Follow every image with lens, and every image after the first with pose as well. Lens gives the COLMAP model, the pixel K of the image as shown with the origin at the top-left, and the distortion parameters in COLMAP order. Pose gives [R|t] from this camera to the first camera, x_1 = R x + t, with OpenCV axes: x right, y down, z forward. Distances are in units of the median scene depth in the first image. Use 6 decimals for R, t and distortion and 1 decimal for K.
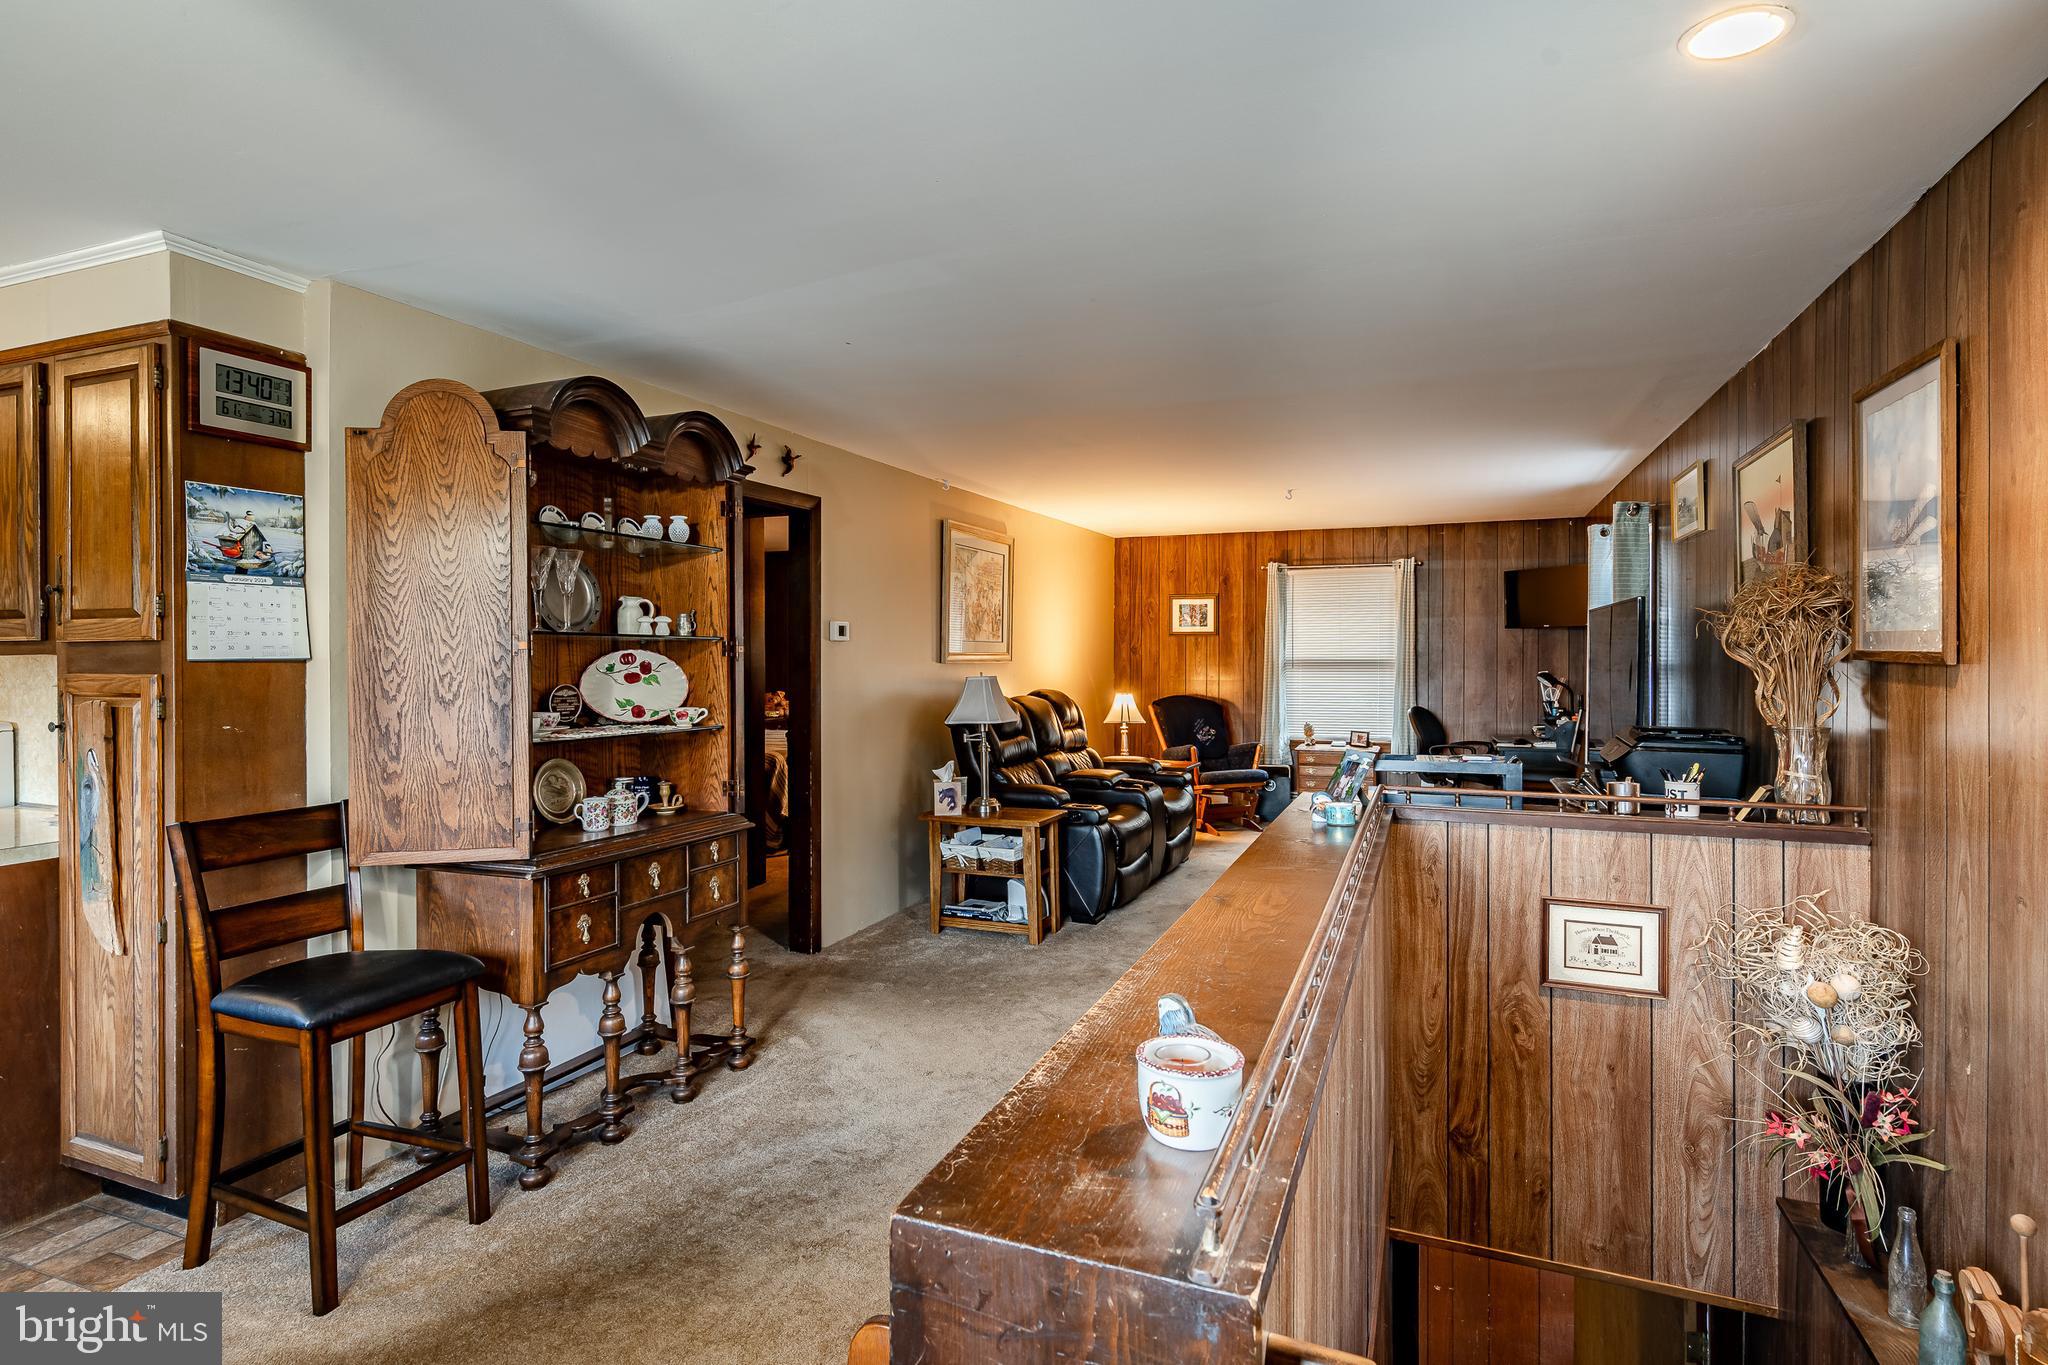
lens RADIAL K [[1044.2, 0, 1027.2], [0, 1044.2, 666.1], [0, 0, 1]] dist [0.006336, 0.000070]
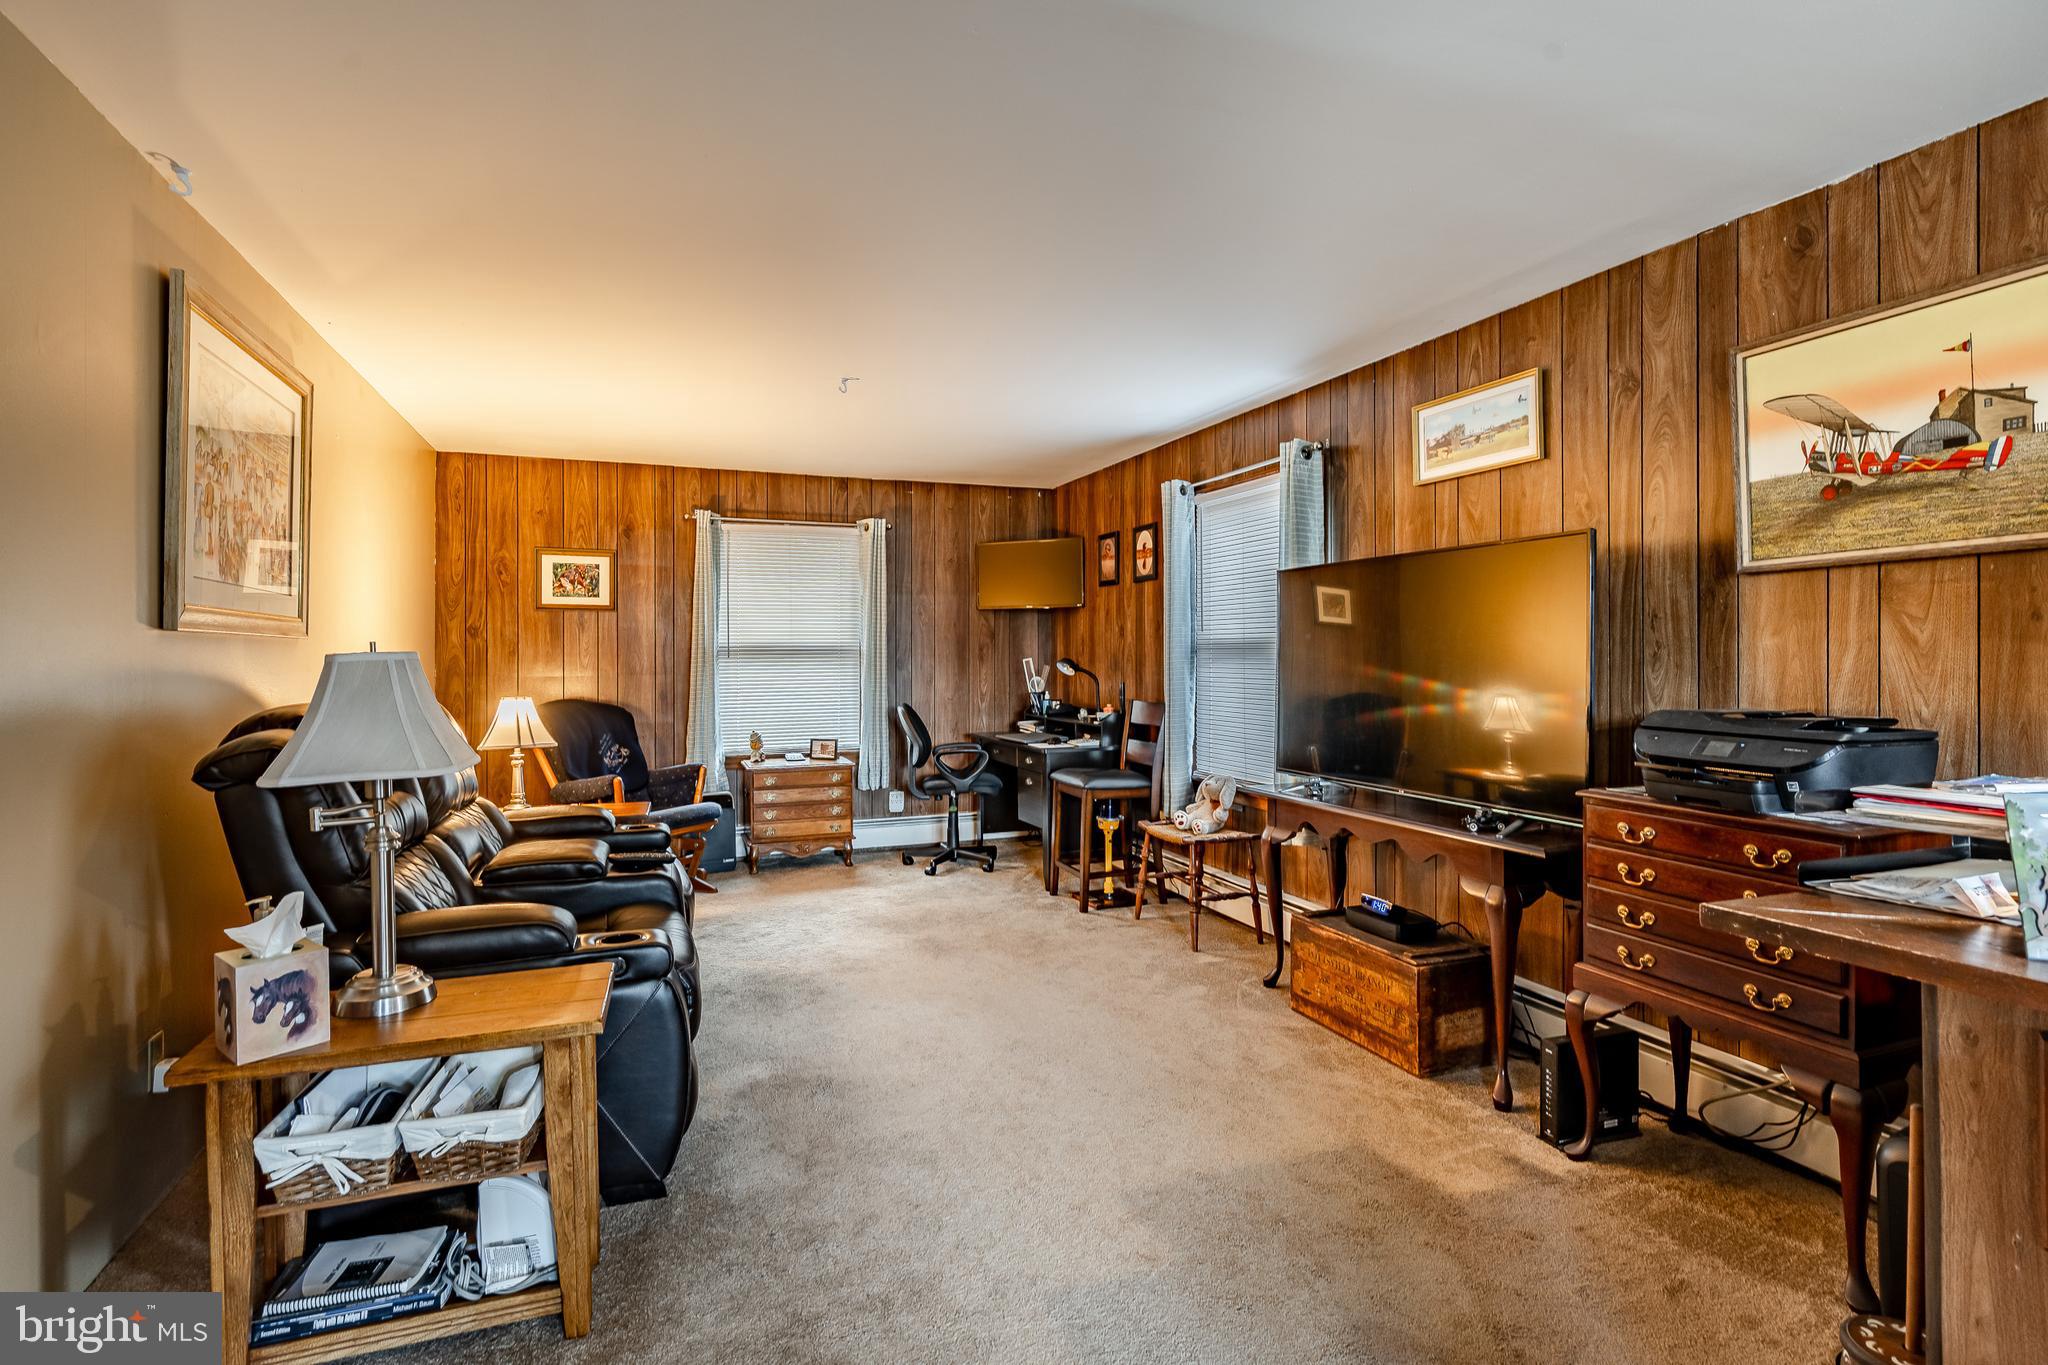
lens RADIAL K [[994.3, 0, 1011.8], [0, 994.3, 656.7], [0, 0, 1]] dist [0.004239, -0.000918]
pose [[0.733205, -0.001635, 0.680006, -0.075636], [0.012293, 0.999866, -0.010851, 0.011637], [-0.679896, 0.016316, 0.733127, 0.365138]]
